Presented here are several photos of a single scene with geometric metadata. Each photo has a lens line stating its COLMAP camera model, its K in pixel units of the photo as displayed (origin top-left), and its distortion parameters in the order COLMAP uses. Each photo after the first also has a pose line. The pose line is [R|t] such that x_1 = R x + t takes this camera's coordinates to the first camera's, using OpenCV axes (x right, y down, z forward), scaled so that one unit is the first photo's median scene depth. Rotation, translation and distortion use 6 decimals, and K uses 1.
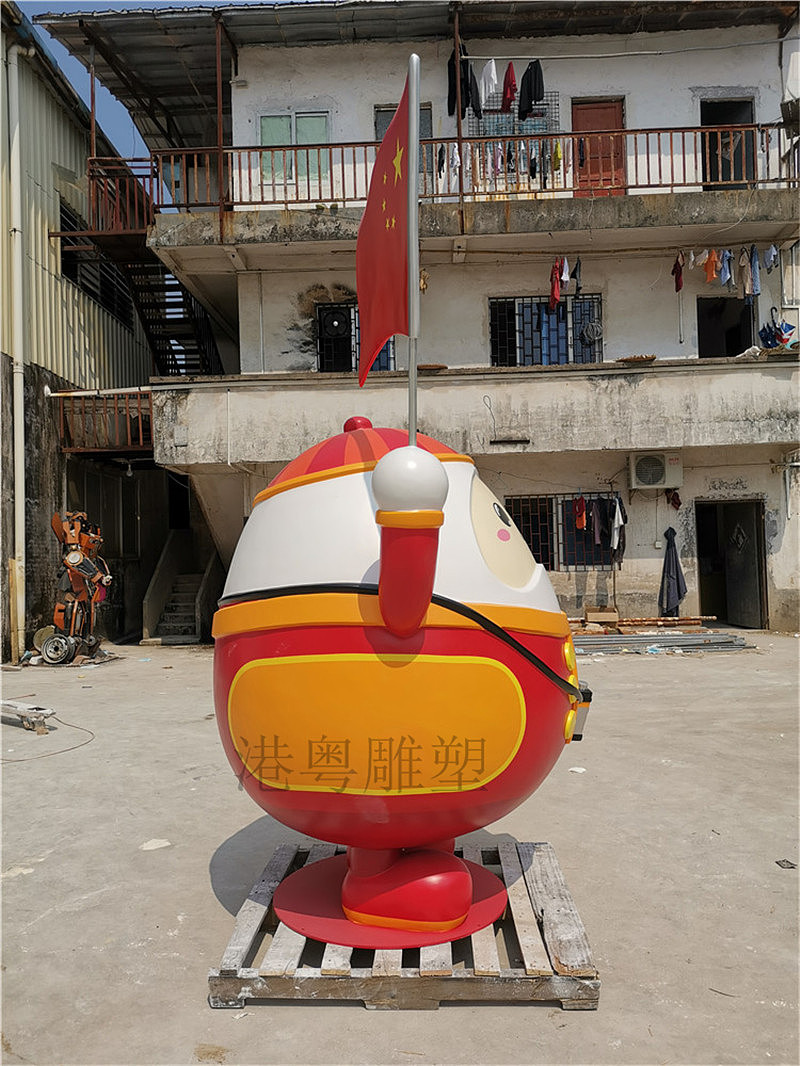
lens RADIAL K [[819.1, 0, 399.5], [0, 819.1, 536.6], [0, 0, 1]] dist [0.056526, -0.035671]
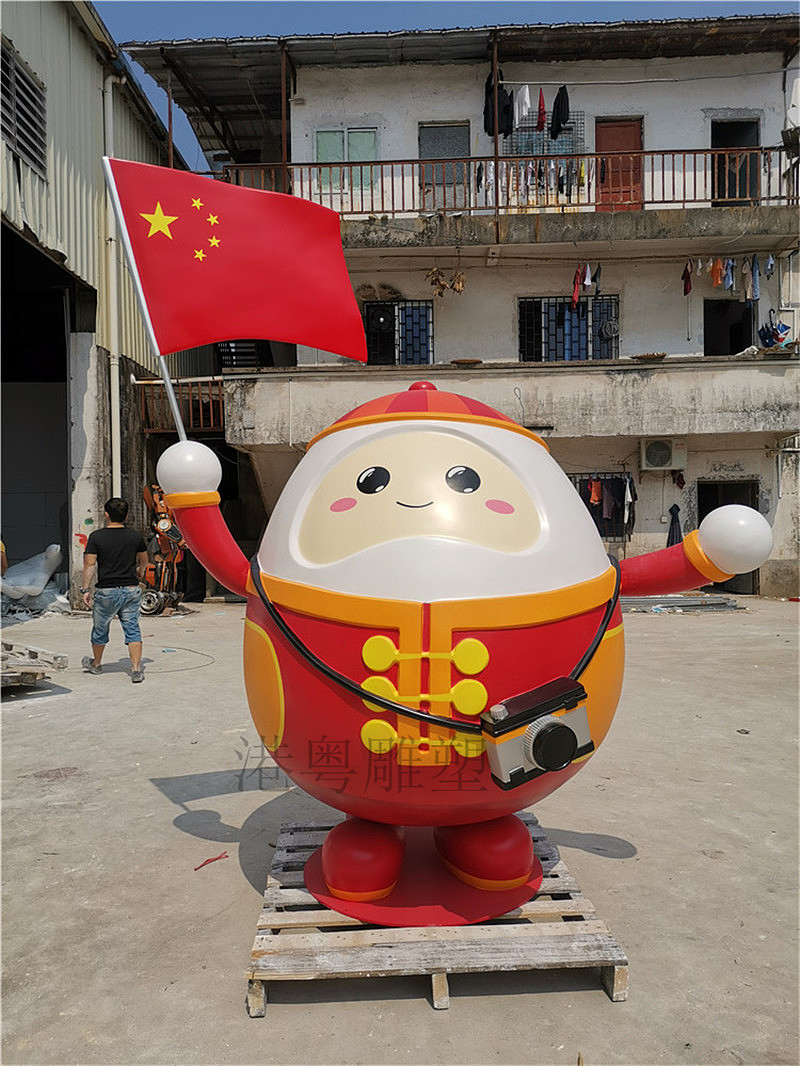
lens RADIAL K [[819.1, 0, 400.5], [0, 819.1, 538.3], [0, 0, 1]] dist [0.056526, -0.035671]
pose [[0.999918, 0.011967, -0.004562, -0.046526], [-0.011791, 0.999251, 0.036859, -0.001920], [0.004999, -0.036802, 0.999310, -0.147336]]
